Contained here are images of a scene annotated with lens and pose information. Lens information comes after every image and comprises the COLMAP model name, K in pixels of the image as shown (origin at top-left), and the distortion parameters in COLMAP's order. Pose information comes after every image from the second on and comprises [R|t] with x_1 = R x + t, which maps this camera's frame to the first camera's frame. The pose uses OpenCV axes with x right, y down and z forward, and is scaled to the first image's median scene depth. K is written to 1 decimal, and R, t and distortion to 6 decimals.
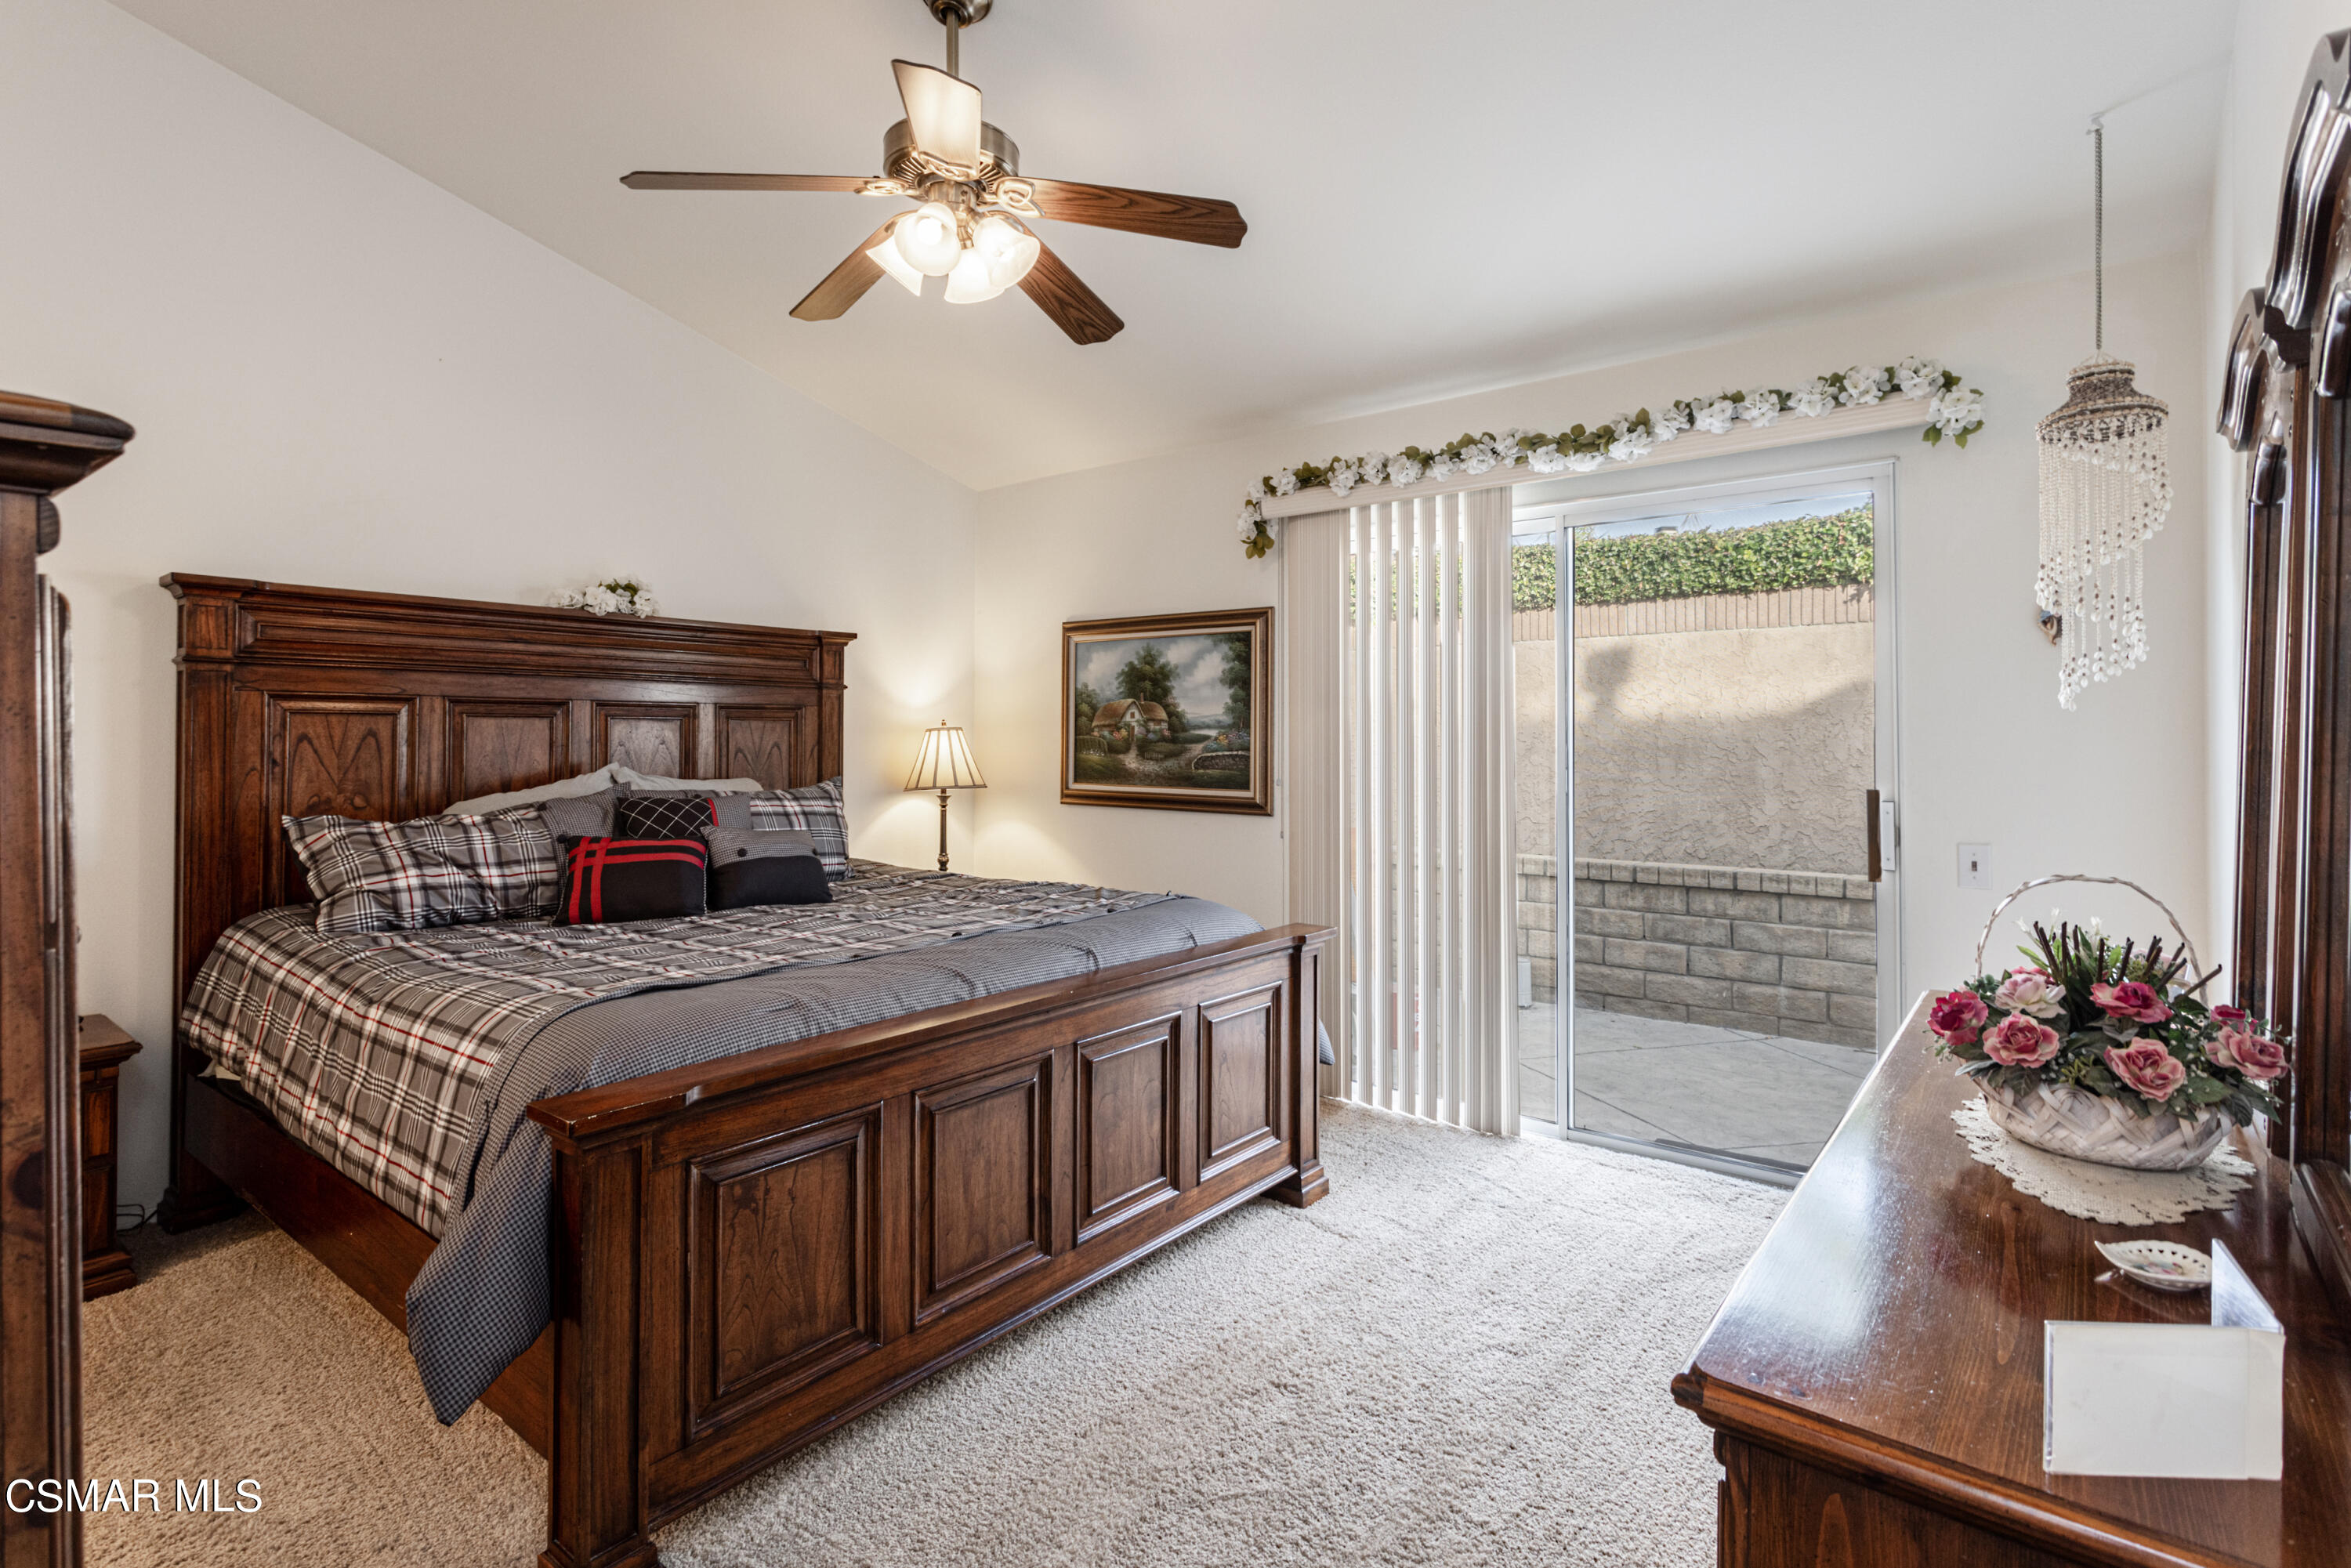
lens RADIAL K [[1143.8, 0, 1177.0], [0, 1143.8, 767.1], [0, 0, 1]] dist [-0.002156, 0.000081]
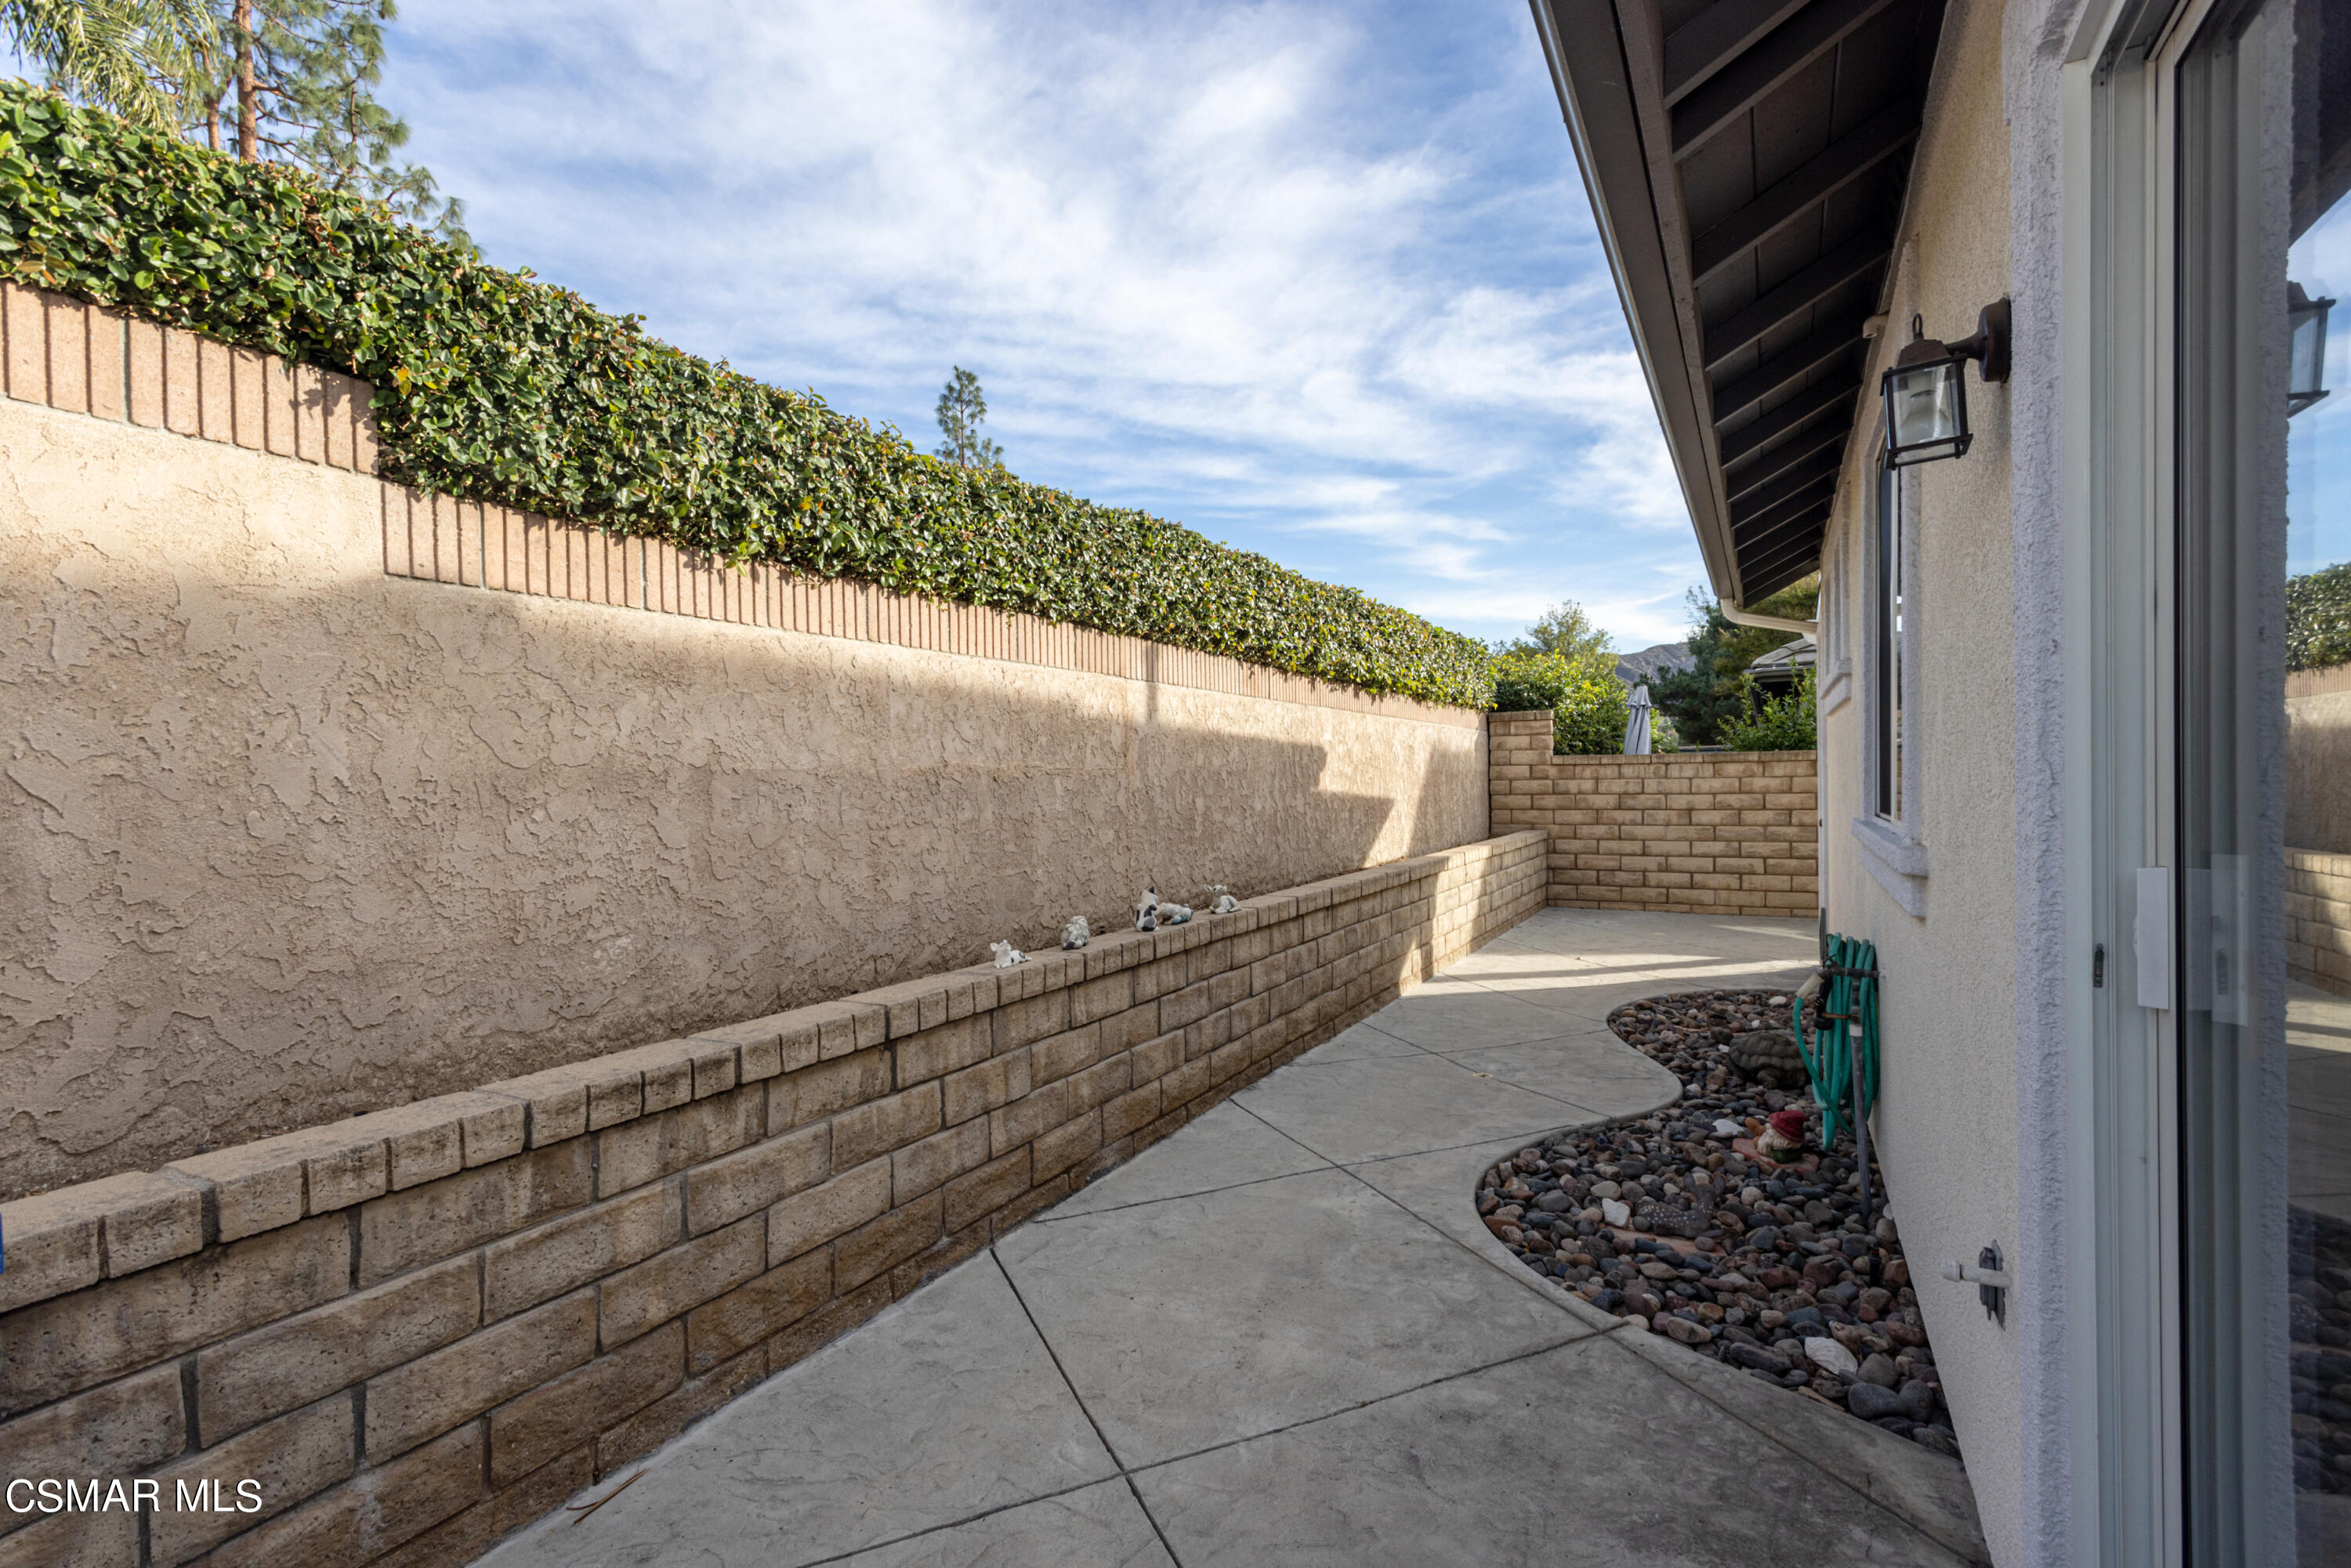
lens RADIAL K [[1143.8, 0, 1174.4], [0, 1143.8, 780.7], [0, 0, 1]] dist [-0.002156, 0.000081]
pose [[-0.186701, -0.001164, 0.982416, 0.142044], [0.024312, 0.999688, 0.005805, -0.010302], [-0.982116, 0.024968, -0.186614, 0.776132]]
